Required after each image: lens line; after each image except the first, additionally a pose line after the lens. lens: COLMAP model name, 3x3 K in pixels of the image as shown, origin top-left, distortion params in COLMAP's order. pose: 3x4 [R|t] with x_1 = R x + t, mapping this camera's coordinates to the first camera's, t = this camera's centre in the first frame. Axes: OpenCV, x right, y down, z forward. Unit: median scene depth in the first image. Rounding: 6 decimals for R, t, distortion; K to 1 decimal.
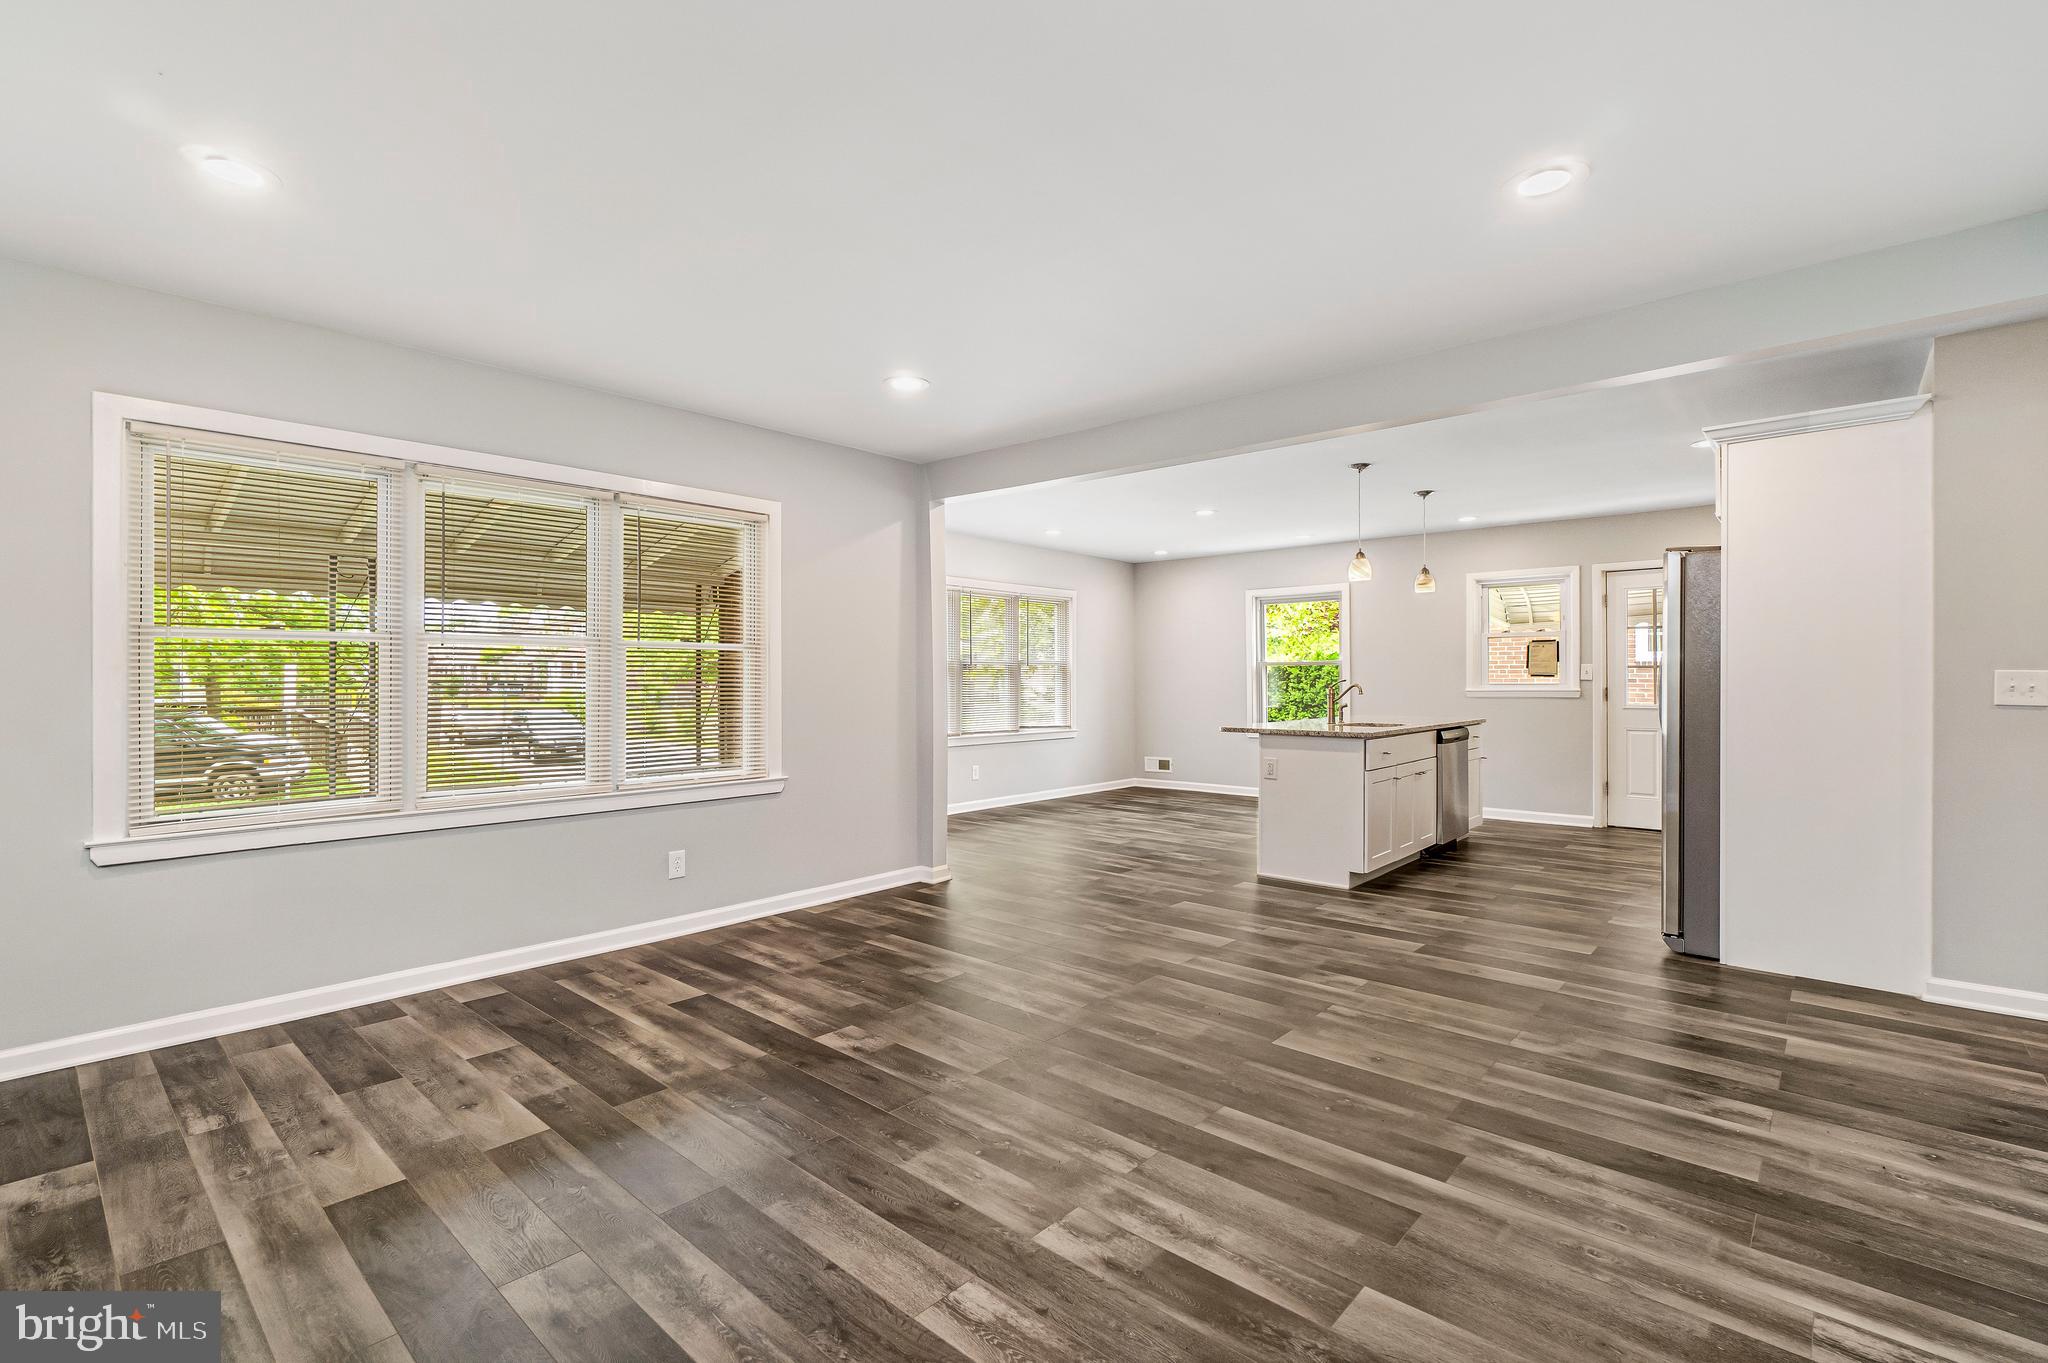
lens RADIAL K [[910.8, 0, 975.7], [0, 910.8, 686.6], [0, 0, 1]] dist [0.001076, 0.000677]
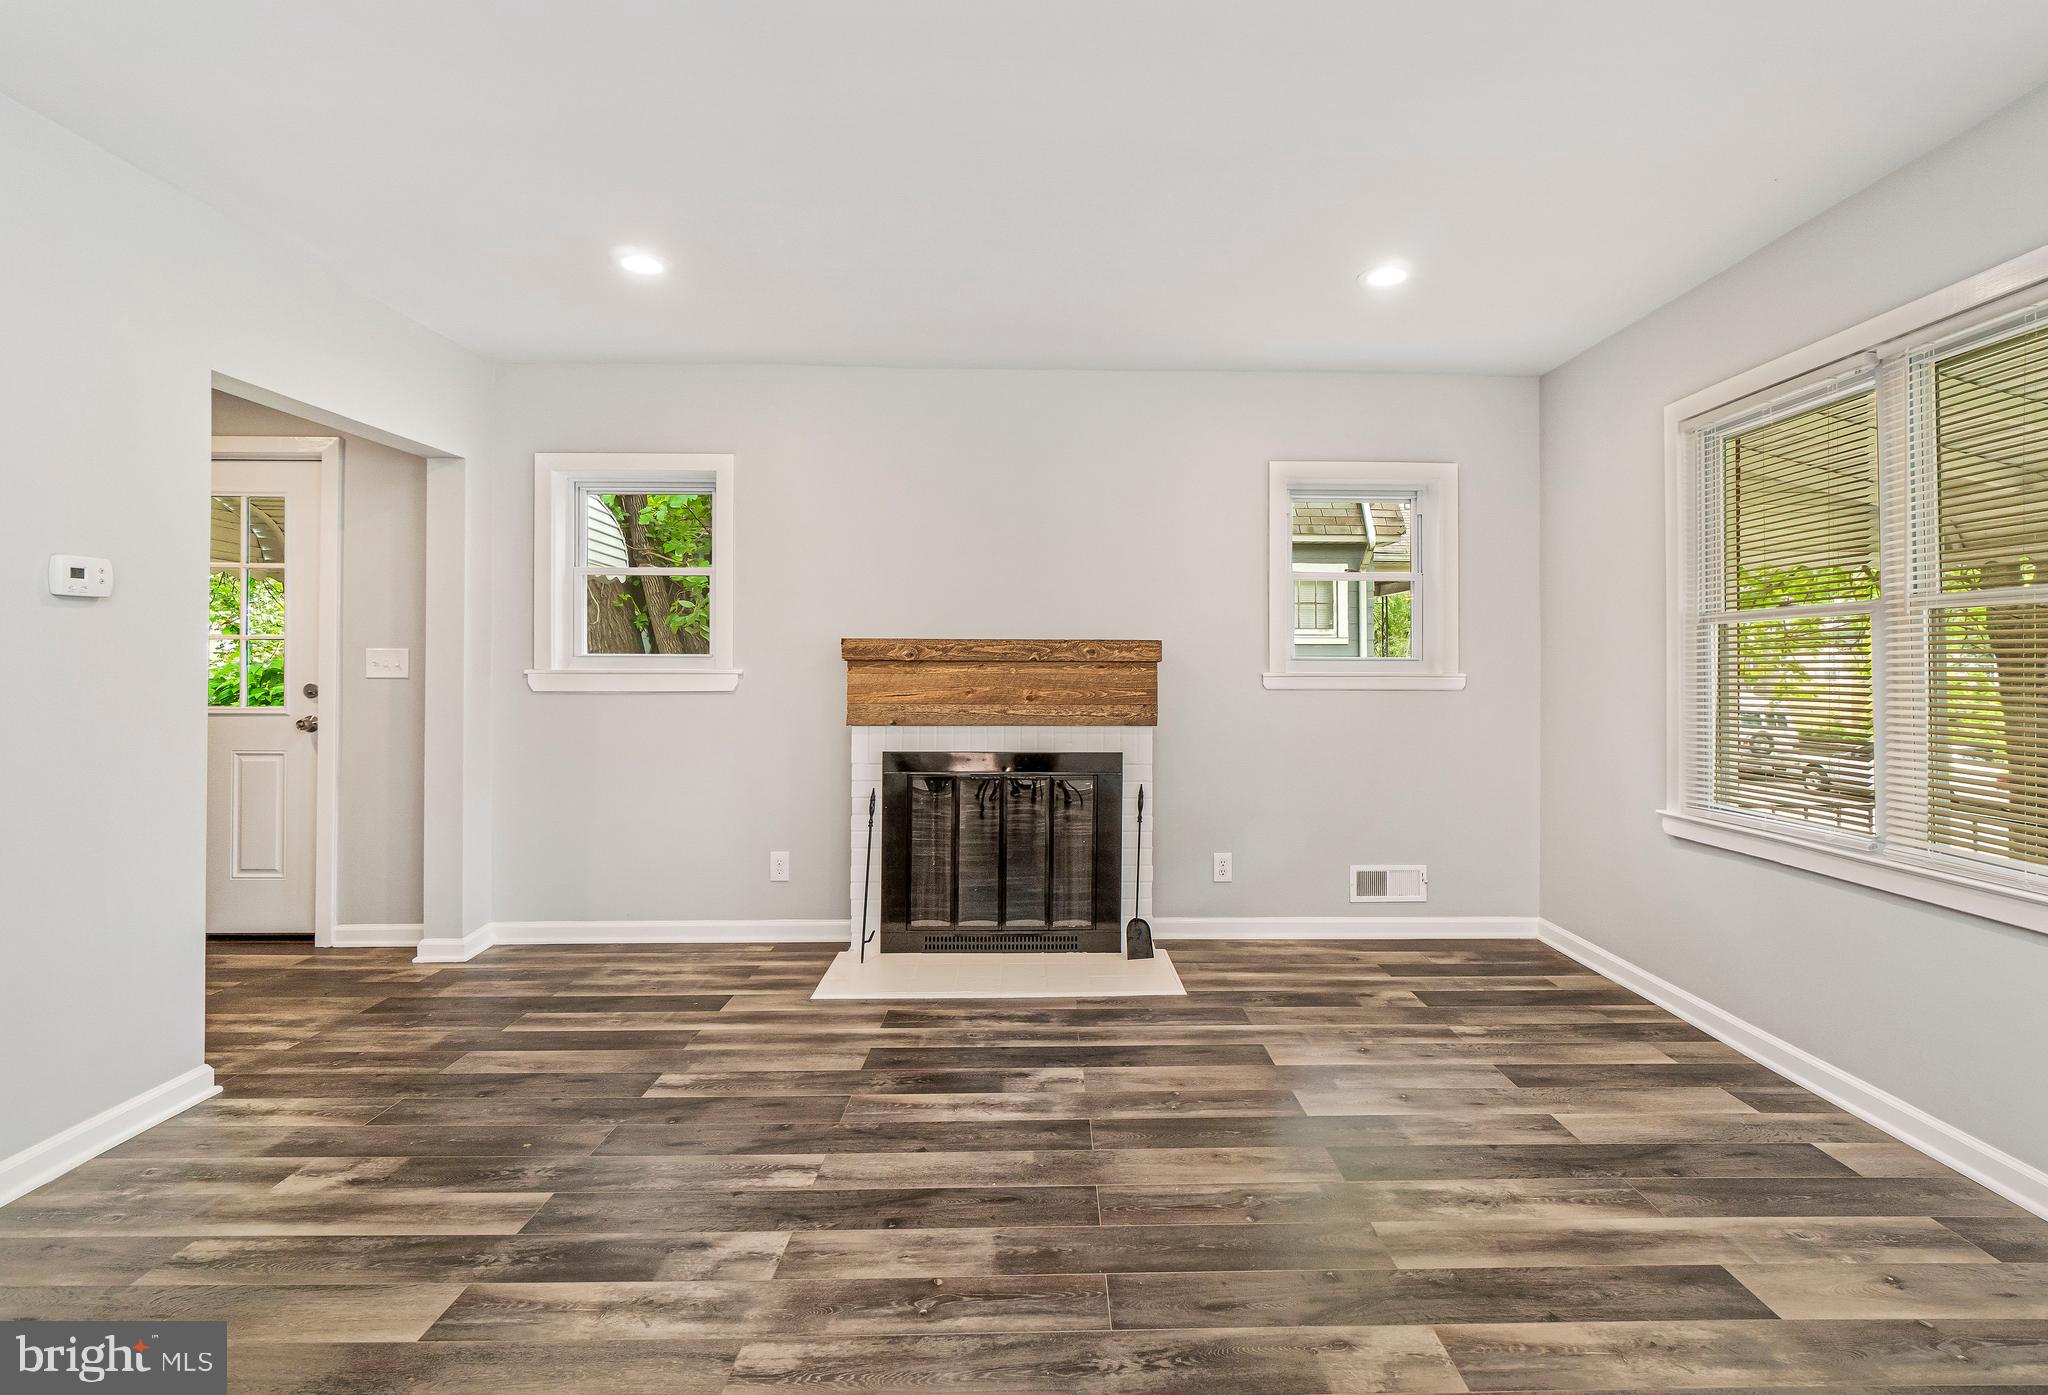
lens RADIAL K [[1011.7, 0, 1053.0], [0, 1011.7, 667.2], [0, 0, 1]] dist [-0.001953, 0.000328]
pose [[-0.710948, -0.001508, -0.703243, 0.403122], [-0.009584, 0.999926, 0.007545, -0.006859], [0.703179, 0.012104, -0.710910, 1.264139]]
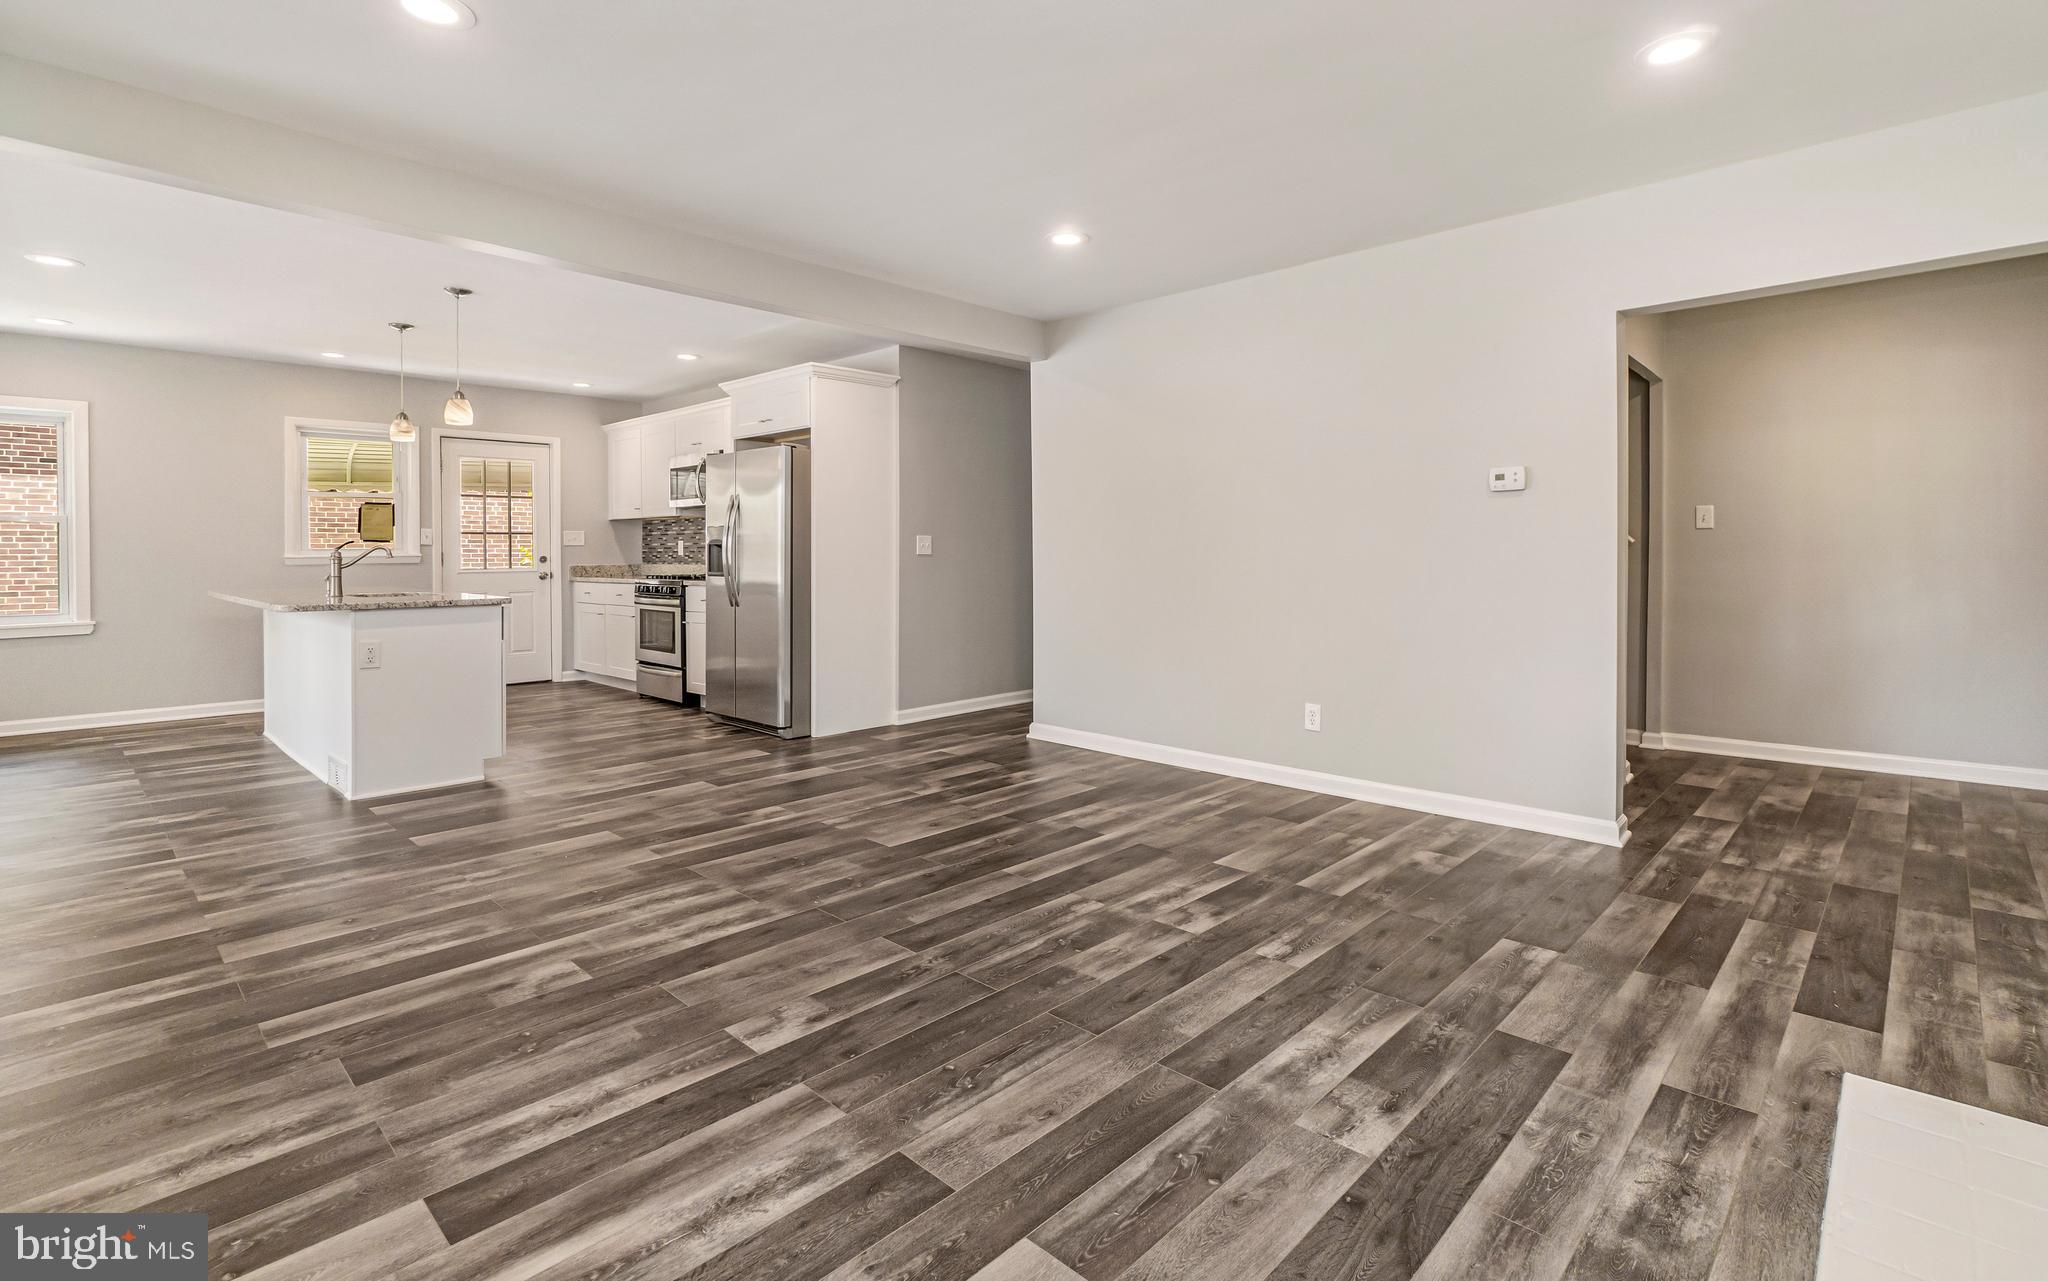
lens RADIAL K [[964.1, 0, 1061.2], [0, 964.1, 560.4], [0, 0, 1]] dist [-0.003833, 0.000760]
pose [[-0.008888, -0.008555, 0.999924, -0.886868], [0.011776, 0.999893, 0.008660, 0.019960], [-0.999891, 0.011852, -0.008786, 0.780294]]
